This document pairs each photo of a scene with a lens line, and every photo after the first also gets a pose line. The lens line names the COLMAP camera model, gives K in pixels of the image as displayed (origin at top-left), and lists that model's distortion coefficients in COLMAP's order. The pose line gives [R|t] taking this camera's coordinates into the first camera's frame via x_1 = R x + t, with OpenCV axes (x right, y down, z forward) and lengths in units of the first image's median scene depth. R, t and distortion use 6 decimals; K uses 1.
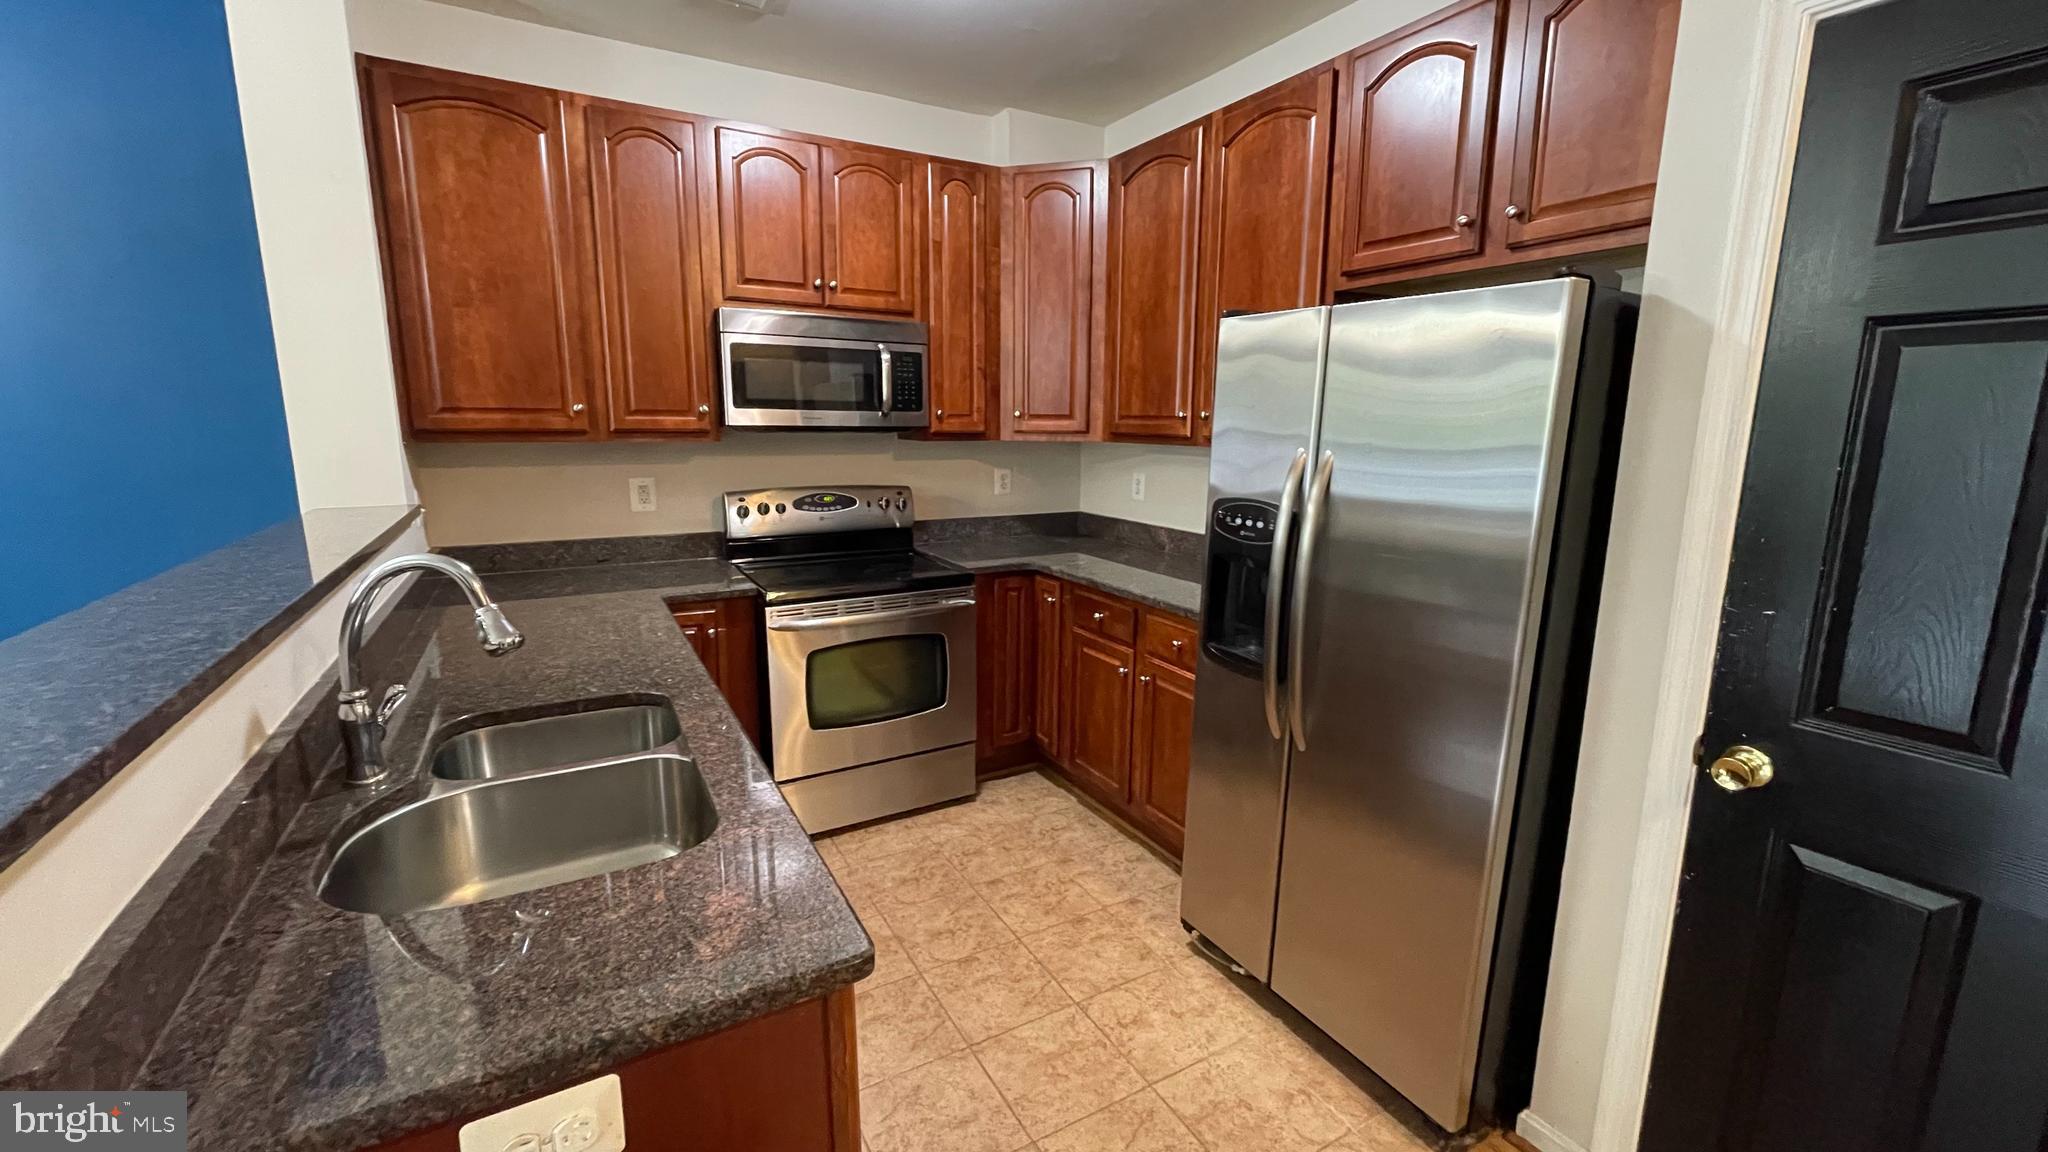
lens RADIAL K [[880.7, 0, 1024.0], [0, 880.7, 576.0], [0, 0, 1]] dist [0.000438, 0.000439]
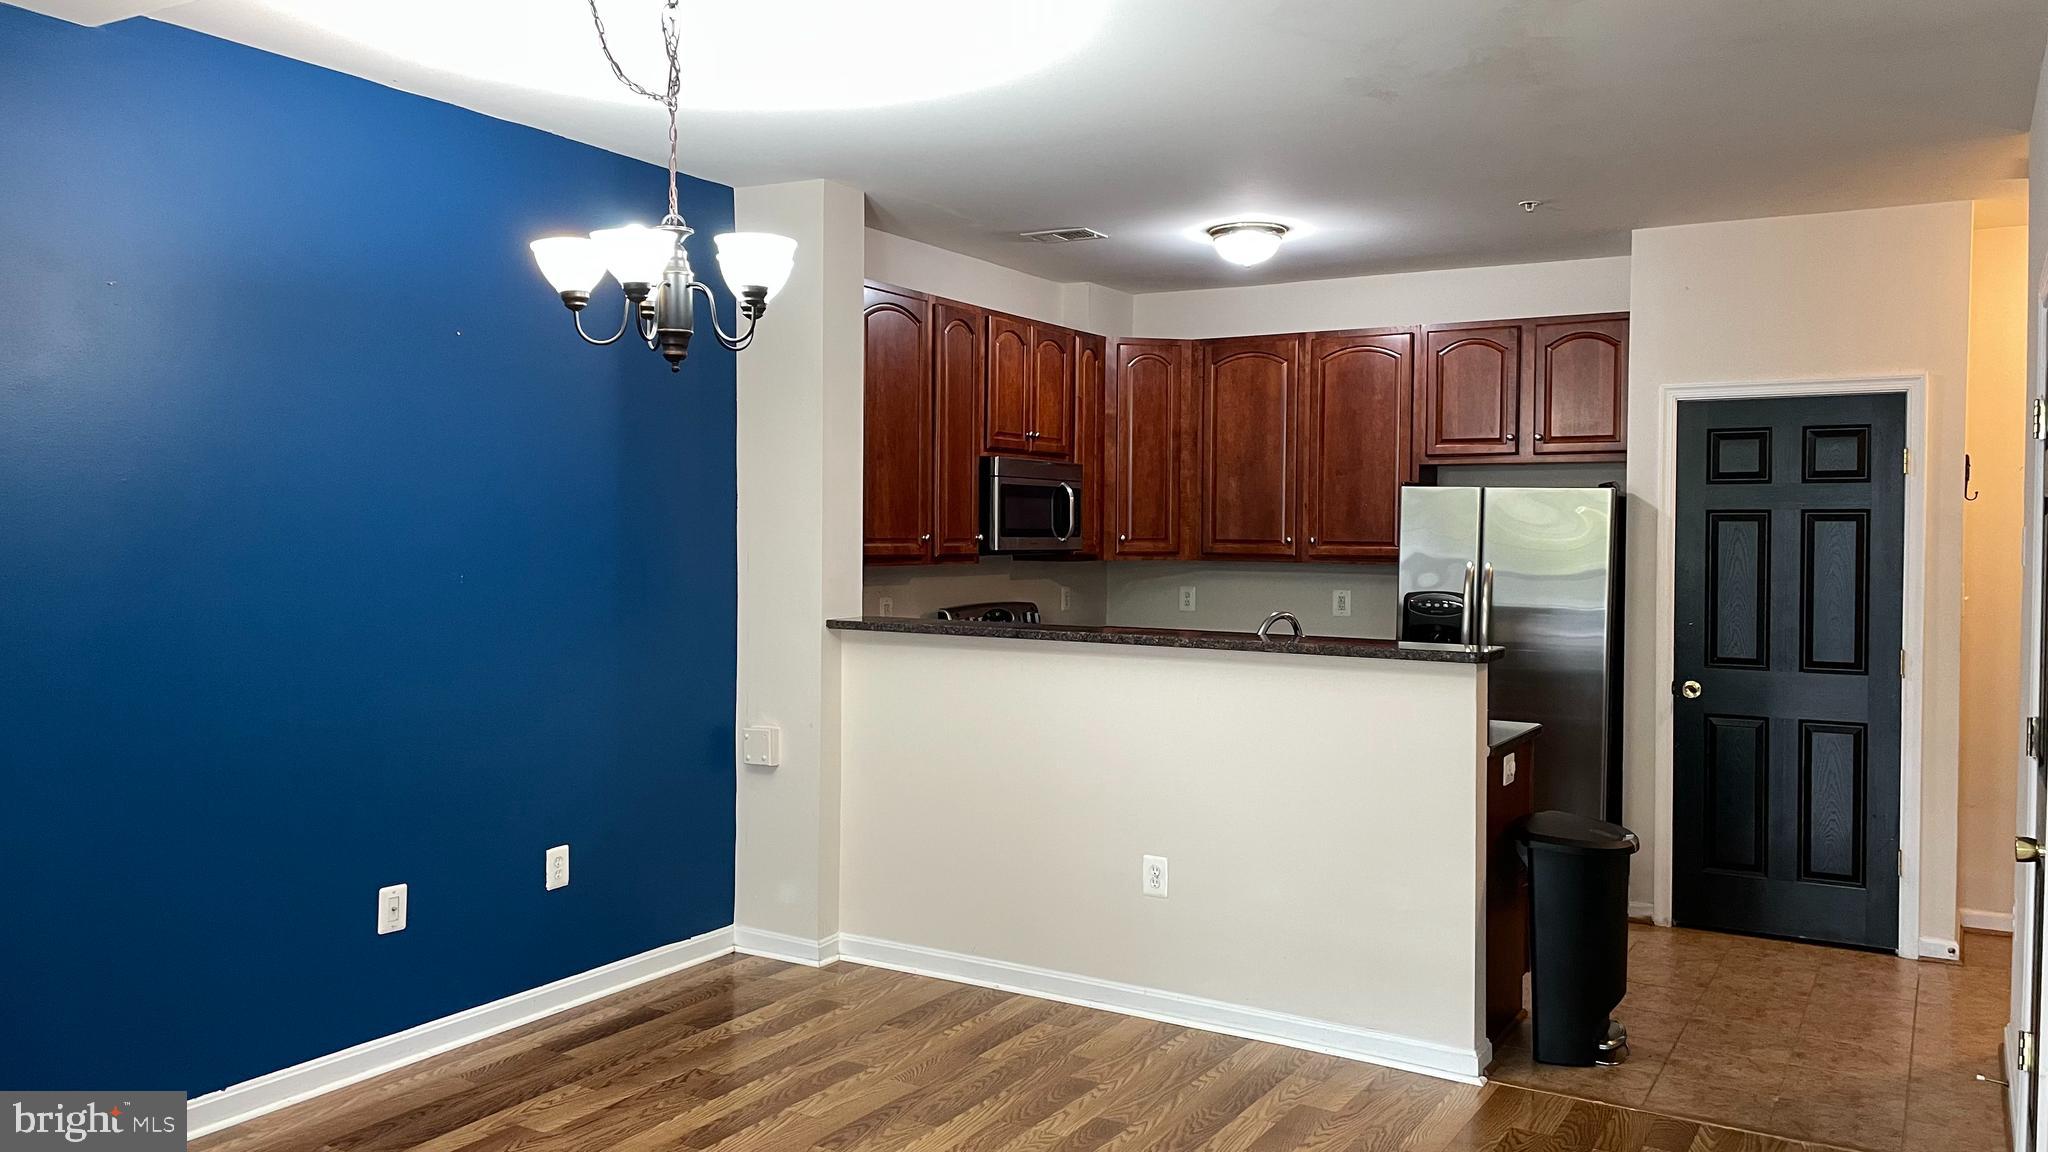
lens RADIAL K [[1599.6, 0, 1024.0], [0, 1599.6, 576.0], [0, 0, 1]] dist [-0.061091, -0.000629]
pose [[0.870448, -0.016040, 0.491999, -1.365860], [0.086171, 0.989001, -0.120213, 0.128730], [-0.484659, 0.147035, 0.862256, -0.891766]]
